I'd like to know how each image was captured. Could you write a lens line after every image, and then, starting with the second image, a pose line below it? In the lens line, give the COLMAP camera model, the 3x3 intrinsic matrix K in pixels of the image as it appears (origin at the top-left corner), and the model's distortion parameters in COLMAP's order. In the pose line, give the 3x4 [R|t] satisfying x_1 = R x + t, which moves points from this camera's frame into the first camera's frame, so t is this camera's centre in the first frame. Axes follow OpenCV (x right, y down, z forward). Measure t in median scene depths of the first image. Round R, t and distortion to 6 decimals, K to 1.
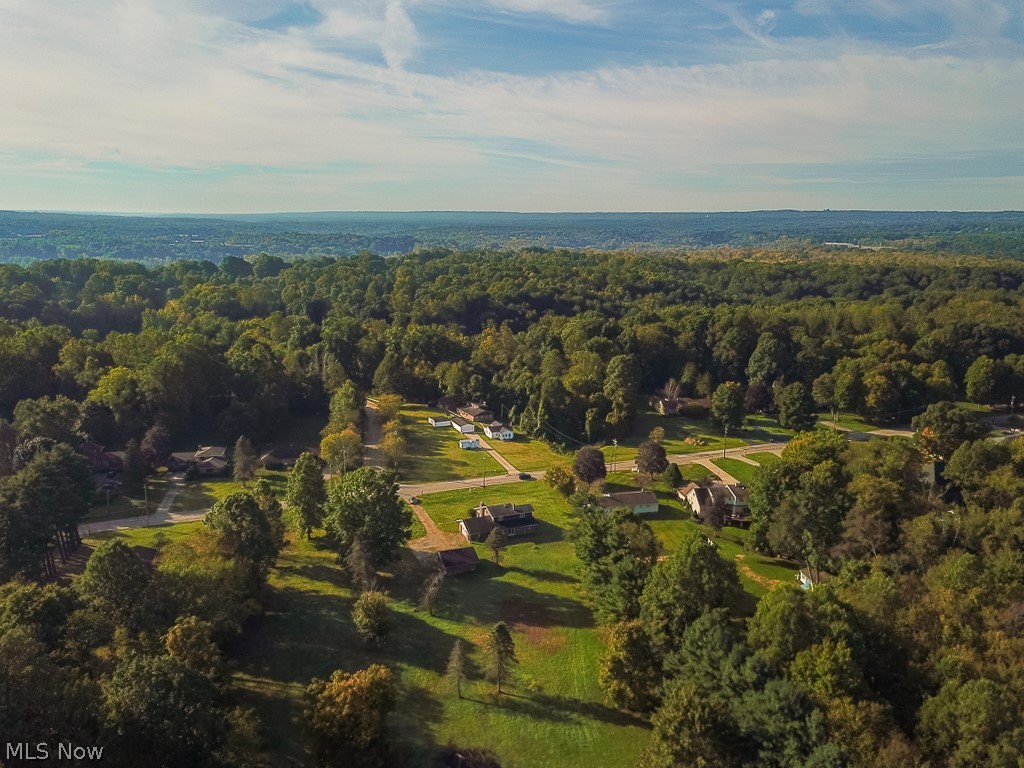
lens RADIAL K [[780.3, 0, 504.1], [0, 780.3, 380.8], [0, 0, 1]] dist [0.054686, -0.058729]
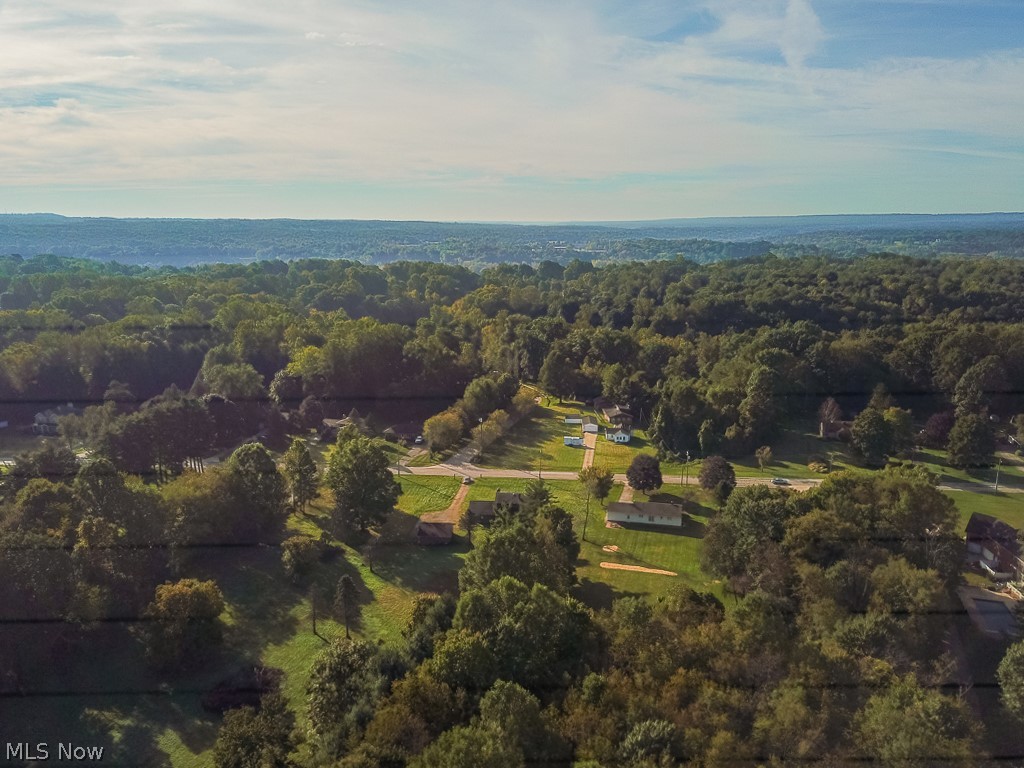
lens RADIAL K [[780.2, 0, 500.1], [0, 780.2, 385.2], [0, 0, 1]] dist [0.008853, 0.007963]
pose [[0.889935, 0.080959, -0.448845, 0.163670], [-0.081506, 0.996508, 0.018138, -0.001739], [0.448746, 0.020442, 0.893425, 0.018641]]
